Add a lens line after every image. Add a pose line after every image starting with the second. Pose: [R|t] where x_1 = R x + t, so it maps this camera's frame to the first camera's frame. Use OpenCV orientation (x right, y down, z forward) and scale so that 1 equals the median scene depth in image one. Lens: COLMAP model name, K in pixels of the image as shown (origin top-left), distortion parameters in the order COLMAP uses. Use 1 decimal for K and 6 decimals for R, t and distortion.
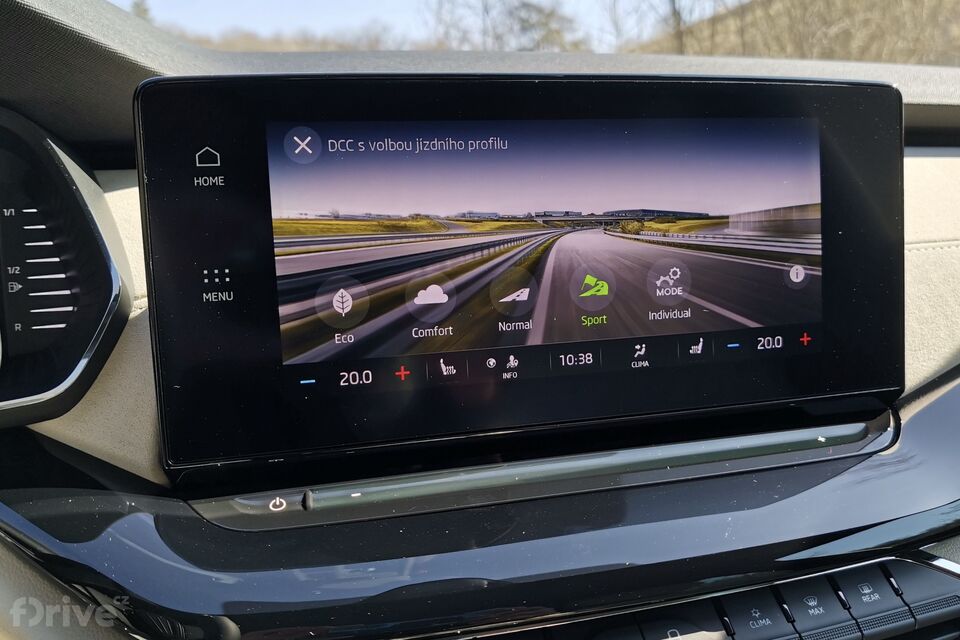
lens RADIAL K [[724.6, 0, 475.3], [0, 724.6, 309.8], [0, 0, 1]] dist [-0.011407, -0.021027]
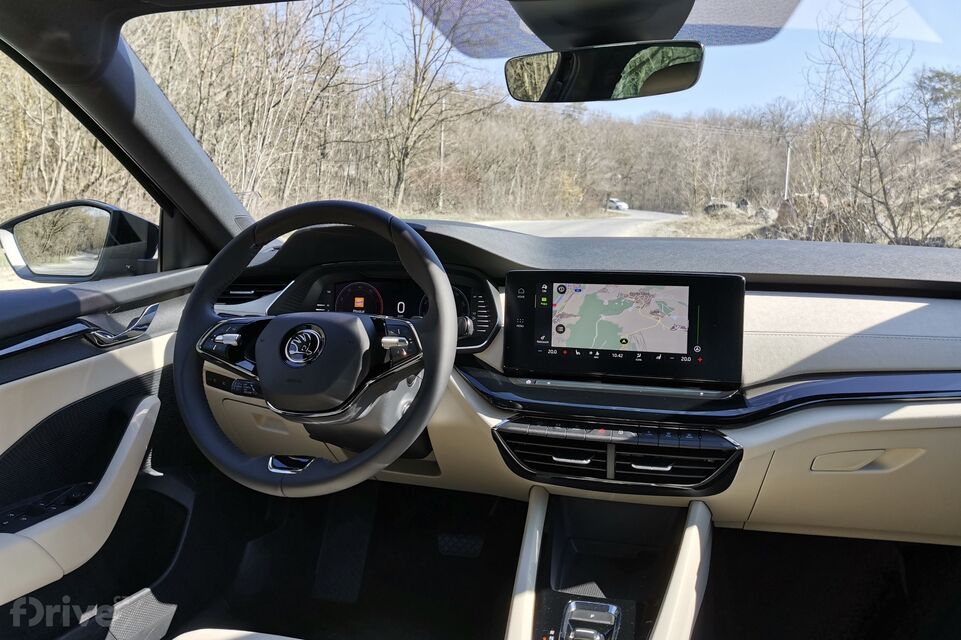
lens RADIAL K [[725.3, 0, 478.8], [0, 725.3, 316.3], [0, 0, 1]] dist [-0.011407, -0.021027]
pose [[0.854111, 0.087409, -0.512692, 1.279987], [-0.120584, 0.992196, -0.031725, 0.072320], [0.505918, 0.088919, 0.857986, -2.175188]]
